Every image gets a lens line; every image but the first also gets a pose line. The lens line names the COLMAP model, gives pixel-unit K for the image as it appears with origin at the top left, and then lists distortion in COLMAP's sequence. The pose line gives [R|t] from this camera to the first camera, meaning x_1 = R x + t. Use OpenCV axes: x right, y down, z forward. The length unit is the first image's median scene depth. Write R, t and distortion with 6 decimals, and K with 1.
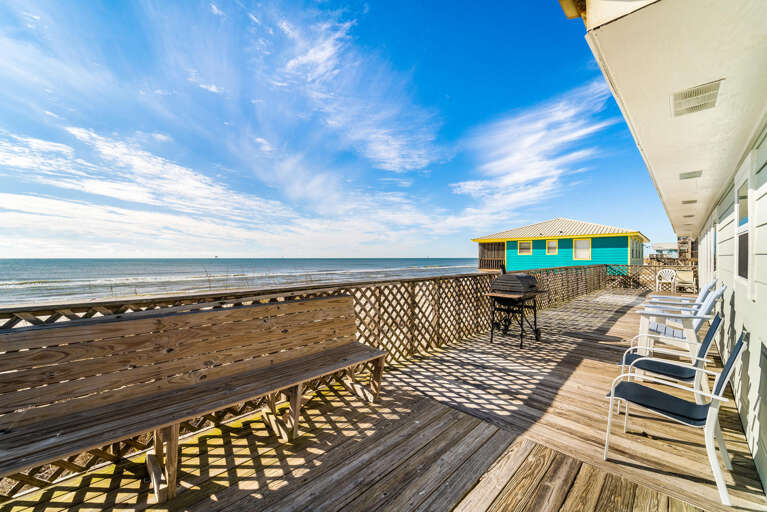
lens RADIAL K [[310.2, 0, 382.0], [0, 310.2, 253.6], [0, 0, 1]] dist [0.000860, -0.000152]
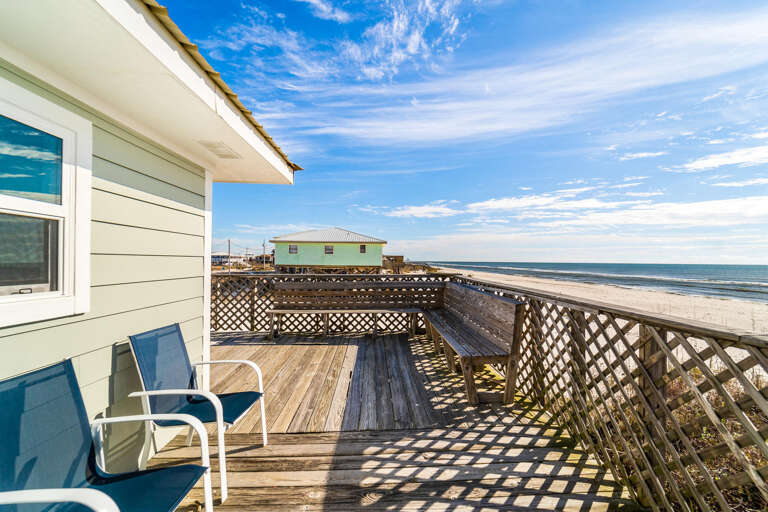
lens RADIAL K [[310.6, 0, 383.2], [0, 310.6, 258.5], [0, 0, 1]] dist [0.000860, -0.000152]
pose [[-0.689205, -0.005334, -0.724546, 0.943861], [0.003001, 0.999943, -0.010217, 0.025049], [0.724560, -0.009216, -0.689150, 1.575247]]
